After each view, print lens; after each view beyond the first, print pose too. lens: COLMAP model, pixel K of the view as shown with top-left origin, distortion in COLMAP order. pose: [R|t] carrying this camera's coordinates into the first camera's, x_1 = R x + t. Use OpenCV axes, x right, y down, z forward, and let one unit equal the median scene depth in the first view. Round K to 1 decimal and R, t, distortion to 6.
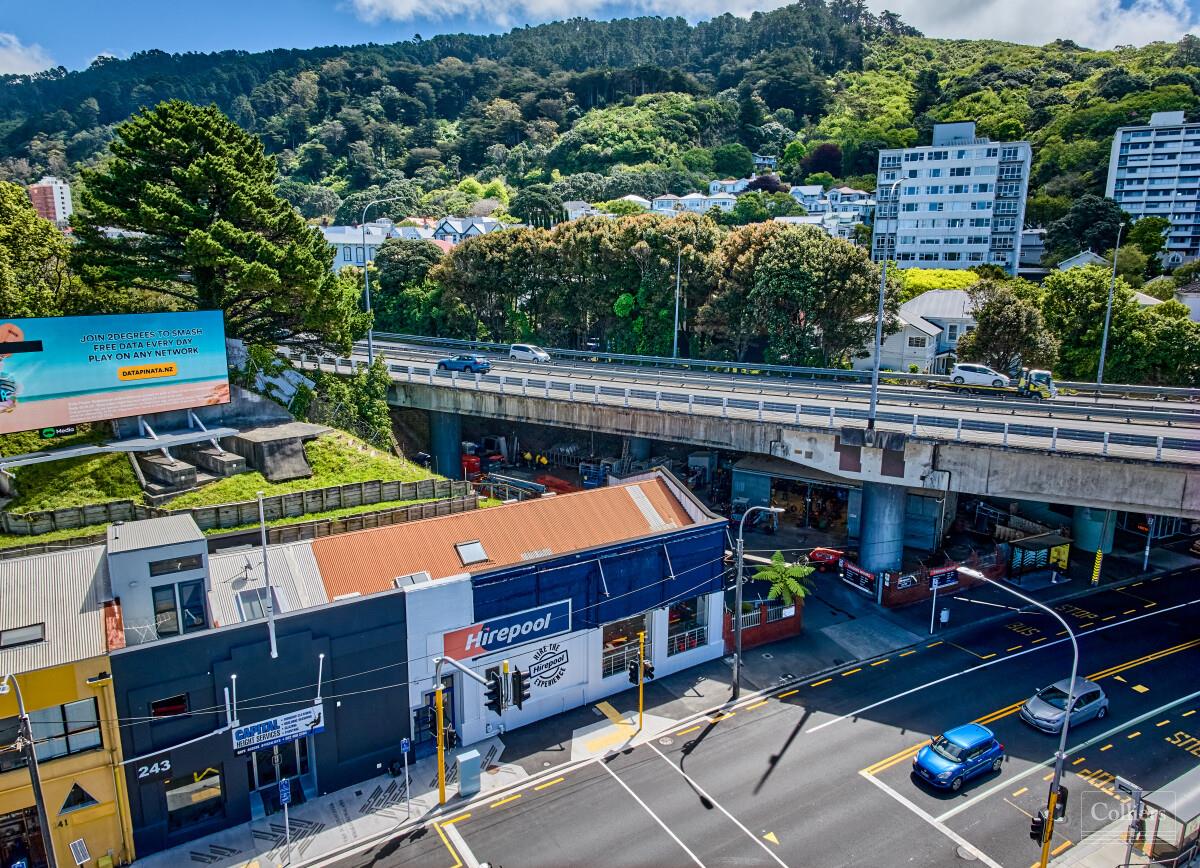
lens RADIAL K [[783.3, 0, 600.0], [0, 783.3, 434.0], [0, 0, 1]] dist [0.010512, -0.007582]
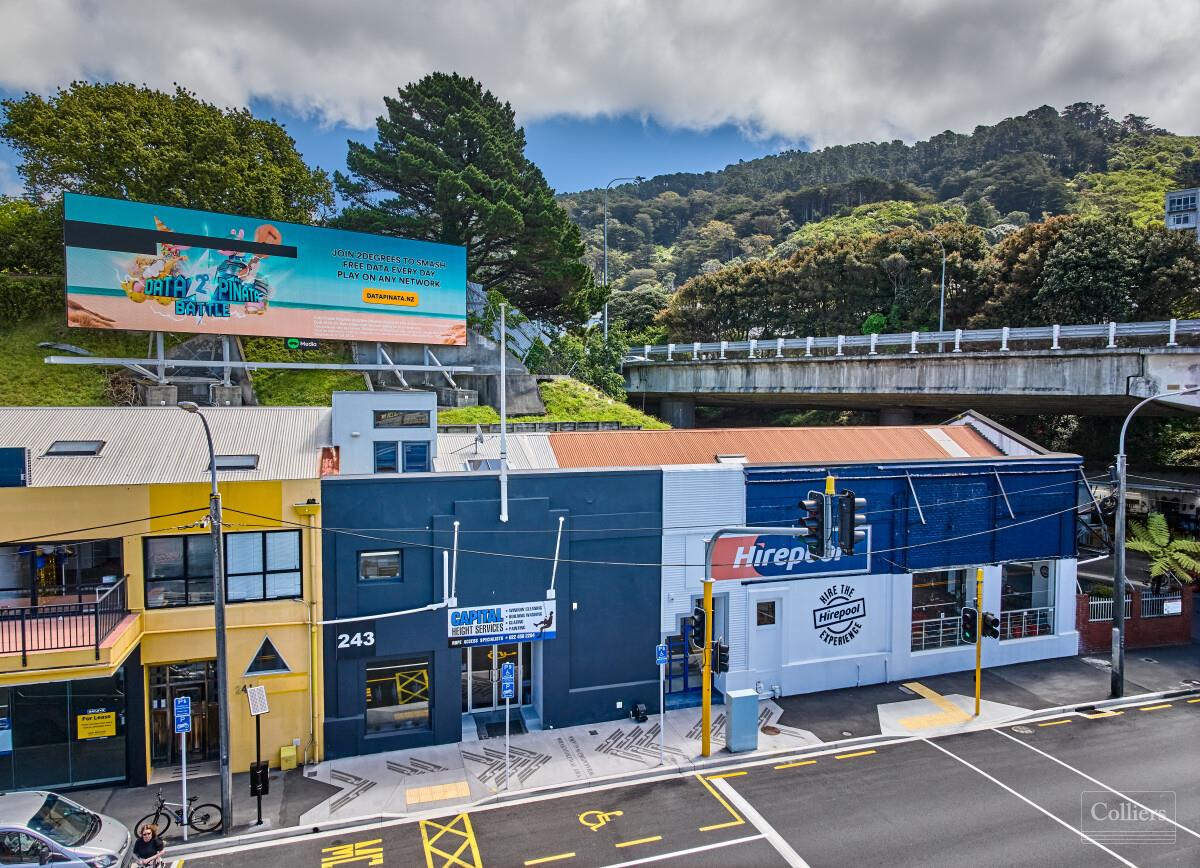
lens RADIAL K [[783.3, 0, 600.0], [0, 783.3, 434.0], [0, 0, 1]] dist [0.010512, -0.007582]
pose [[0.966971, 0.007356, -0.254779, -0.075691], [-0.048642, 0.986538, -0.156130, 0.198369], [0.250201, 0.163366, 0.954312, 0.160488]]
